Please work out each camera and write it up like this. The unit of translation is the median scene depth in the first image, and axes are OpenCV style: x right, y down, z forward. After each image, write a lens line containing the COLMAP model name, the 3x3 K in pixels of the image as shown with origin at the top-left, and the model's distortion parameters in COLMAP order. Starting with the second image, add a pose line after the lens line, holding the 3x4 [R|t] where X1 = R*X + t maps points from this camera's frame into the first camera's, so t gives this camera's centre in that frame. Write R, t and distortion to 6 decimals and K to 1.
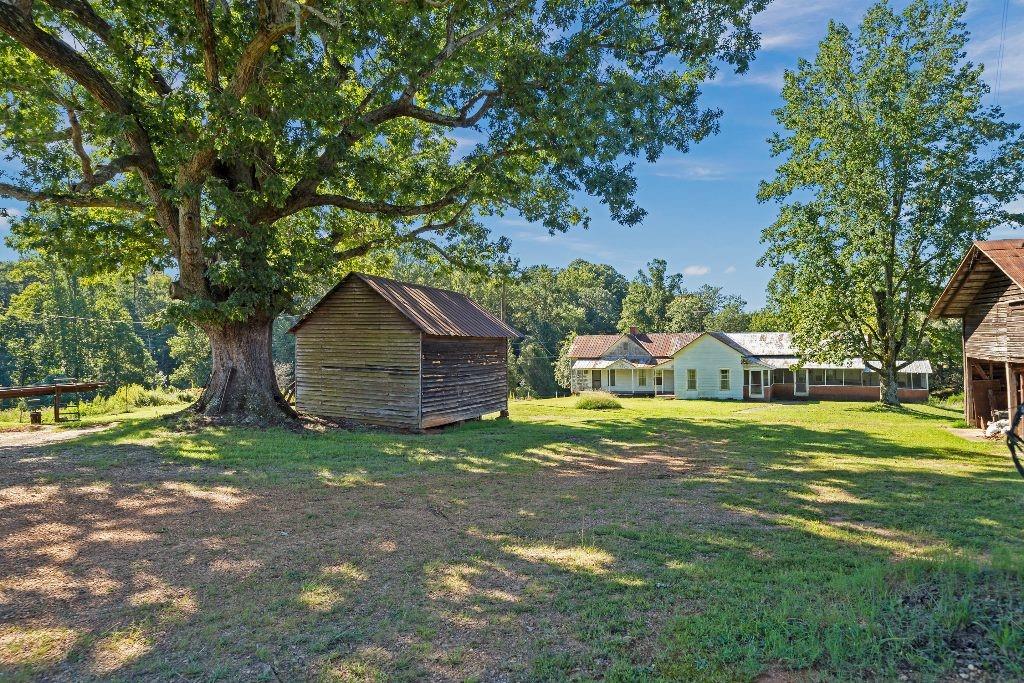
lens RADIAL K [[627.8, 0, 512.0], [0, 627.8, 341.5], [0, 0, 1]] dist [-0.000464, 0.000386]
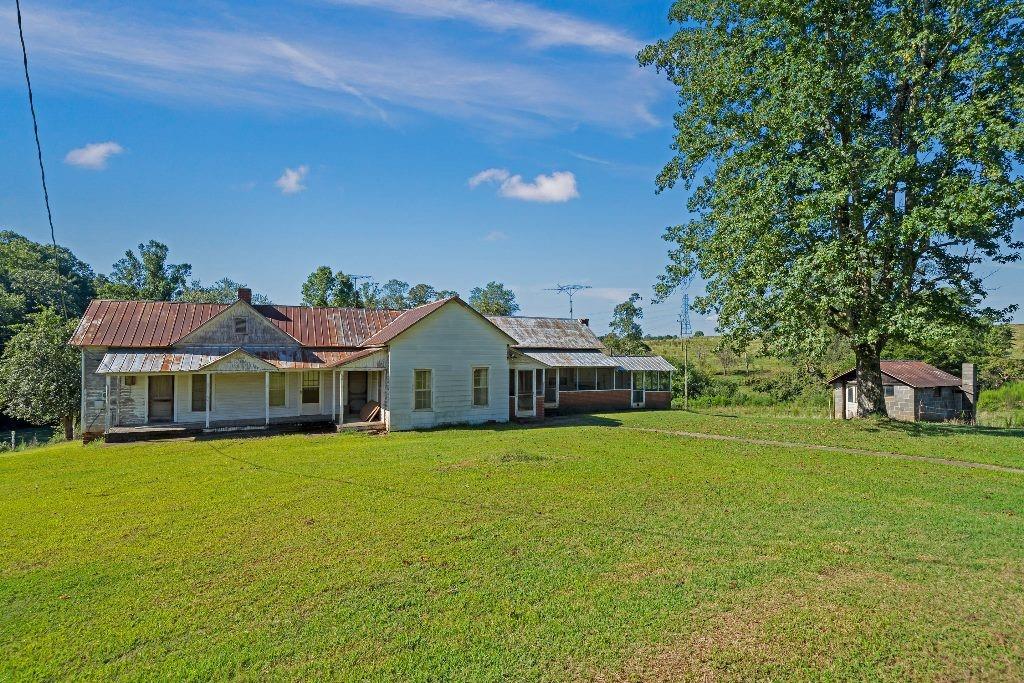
lens RADIAL K [[515.9, 0, 512.0], [0, 515.9, 341.5], [0, 0, 1]] dist [0.001819, 0.000506]
pose [[0.616897, 0.039457, 0.786055, 0.003004], [-0.015097, 0.999152, -0.038305, 0.037732], [-0.786899, 0.011763, 0.616969, 0.702972]]
